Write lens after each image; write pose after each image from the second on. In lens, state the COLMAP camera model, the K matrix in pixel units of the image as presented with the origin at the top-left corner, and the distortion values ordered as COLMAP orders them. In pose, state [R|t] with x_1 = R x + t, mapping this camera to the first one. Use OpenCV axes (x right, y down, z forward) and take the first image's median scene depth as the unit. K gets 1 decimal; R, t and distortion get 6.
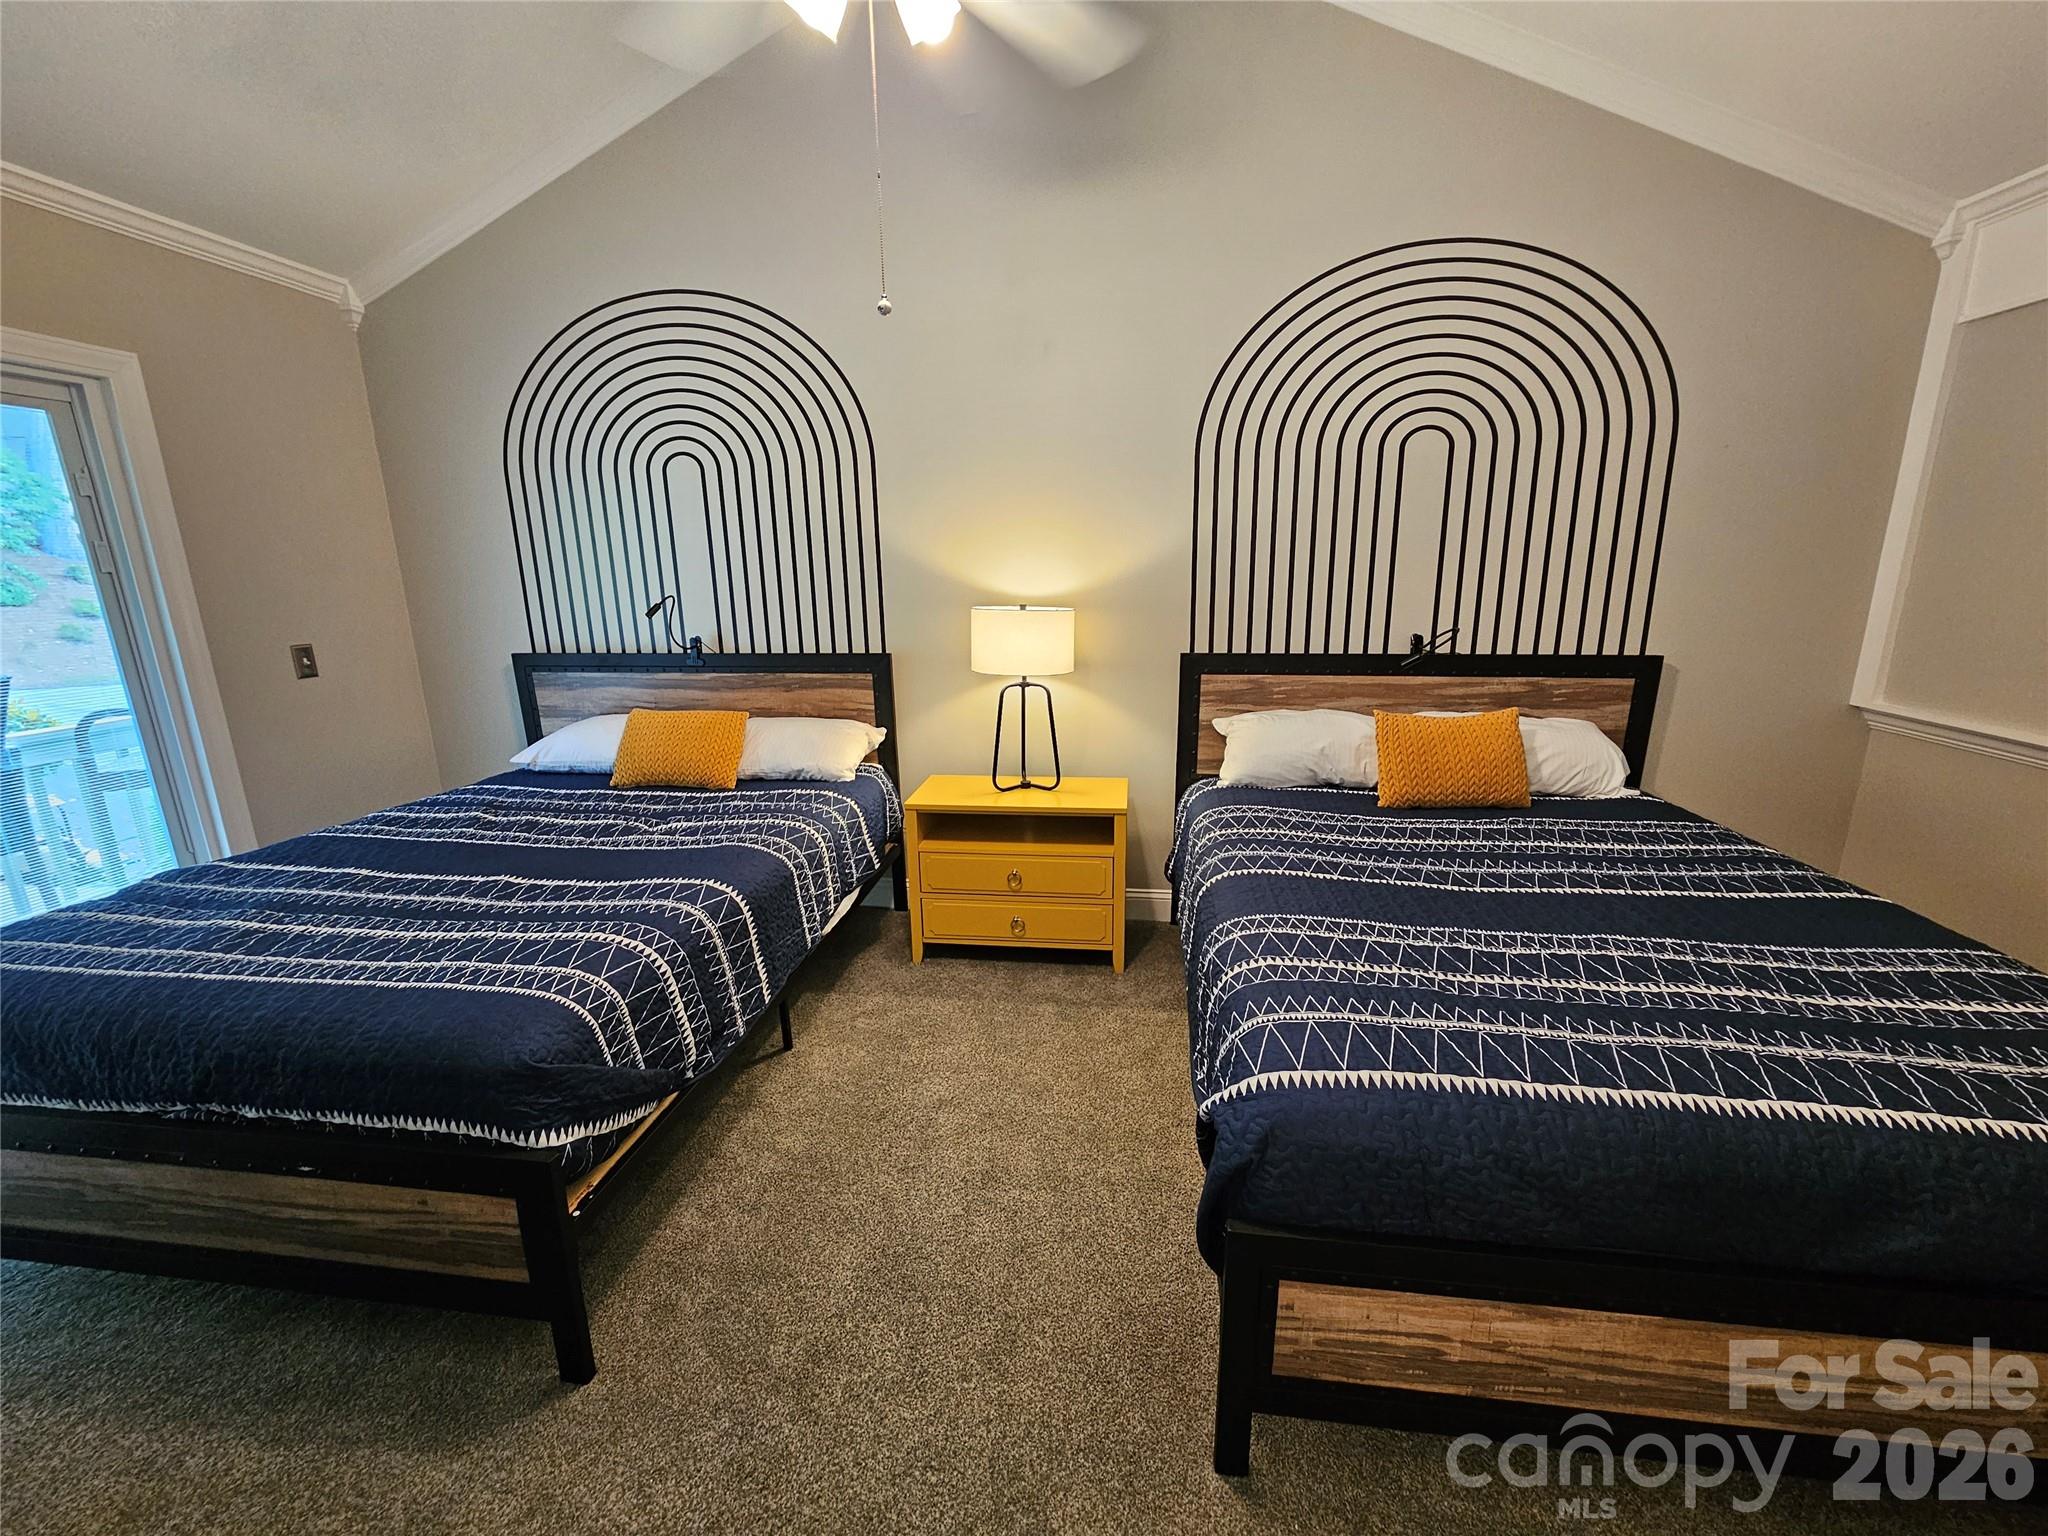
lens RADIAL K [[840.1, 0, 1026.8], [0, 840.1, 770.2], [0, 0, 1]] dist [-0.001151, -0.000266]
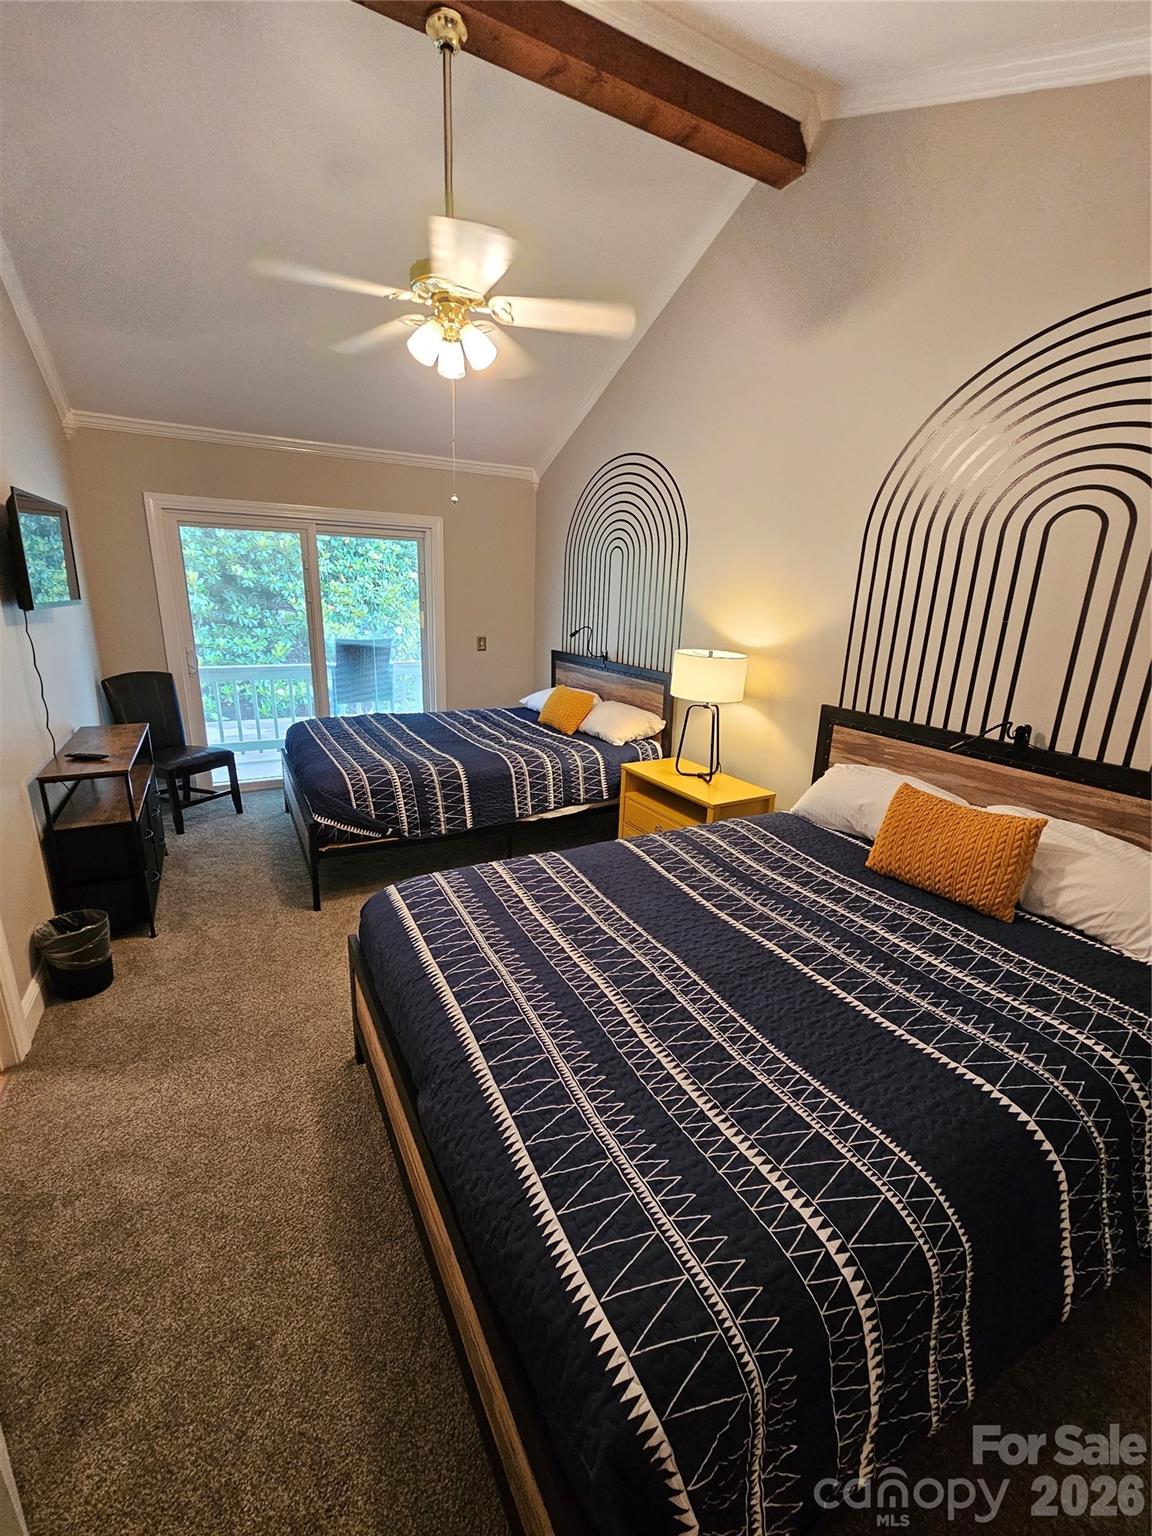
lens RADIAL K [[630.1, 0, 573.4], [0, 630.1, 767.9], [0, 0, 1]] dist [-0.001151, -0.000266]
pose [[0.590602, 0.245876, -0.768592, 0.714047], [-0.225626, 0.964778, 0.135261, -0.094431], [0.774779, 0.093529, 0.625276, 0.156462]]
